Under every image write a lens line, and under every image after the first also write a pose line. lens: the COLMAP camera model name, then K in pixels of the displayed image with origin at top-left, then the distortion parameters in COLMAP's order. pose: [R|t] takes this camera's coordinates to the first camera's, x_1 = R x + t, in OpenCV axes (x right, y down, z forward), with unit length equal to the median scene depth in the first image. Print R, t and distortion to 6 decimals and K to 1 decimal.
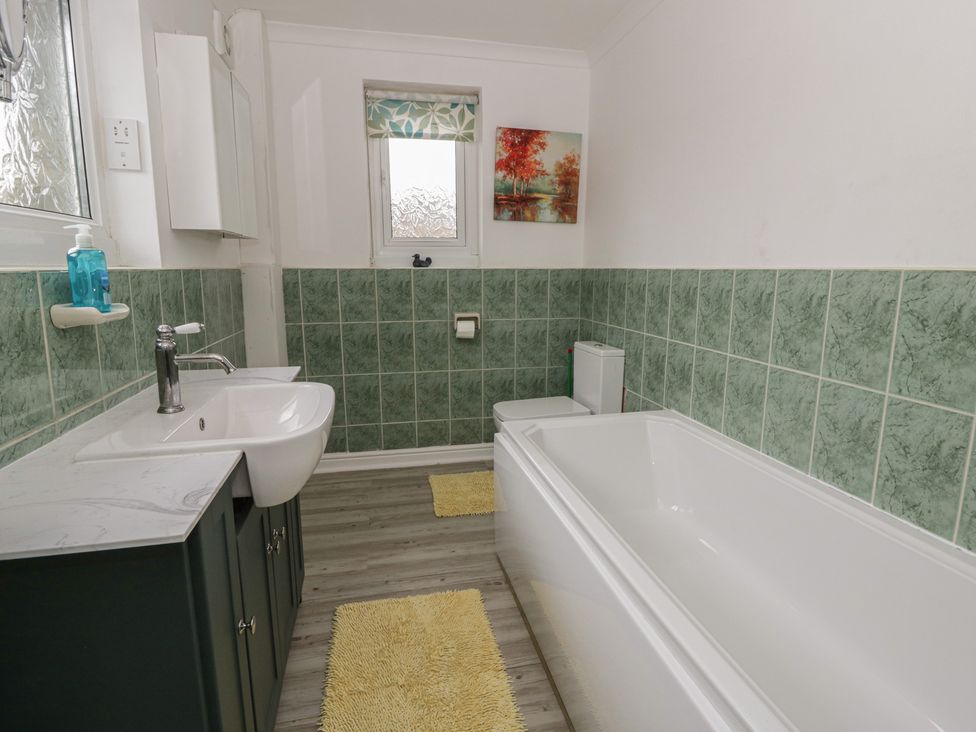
lens RADIAL K [[510.6, 0, 504.5], [0, 510.6, 355.7], [0, 0, 1]] dist [0.004732, -0.014816]
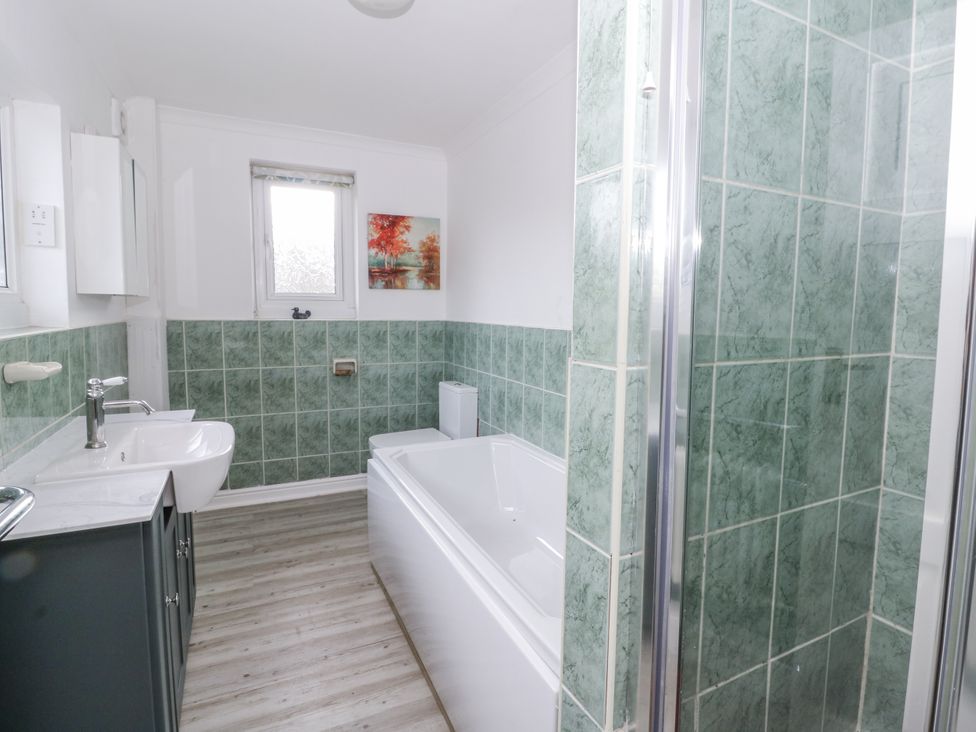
lens RADIAL K [[510.6, 0, 504.5], [0, 510.6, 355.7], [0, 0, 1]] dist [0.004732, -0.014816]
pose [[0.974988, -0.010360, 0.222014, 0.025685], [0.026600, 0.997172, -0.070283, -0.000295], [-0.220658, 0.074431, 0.972507, -0.228048]]
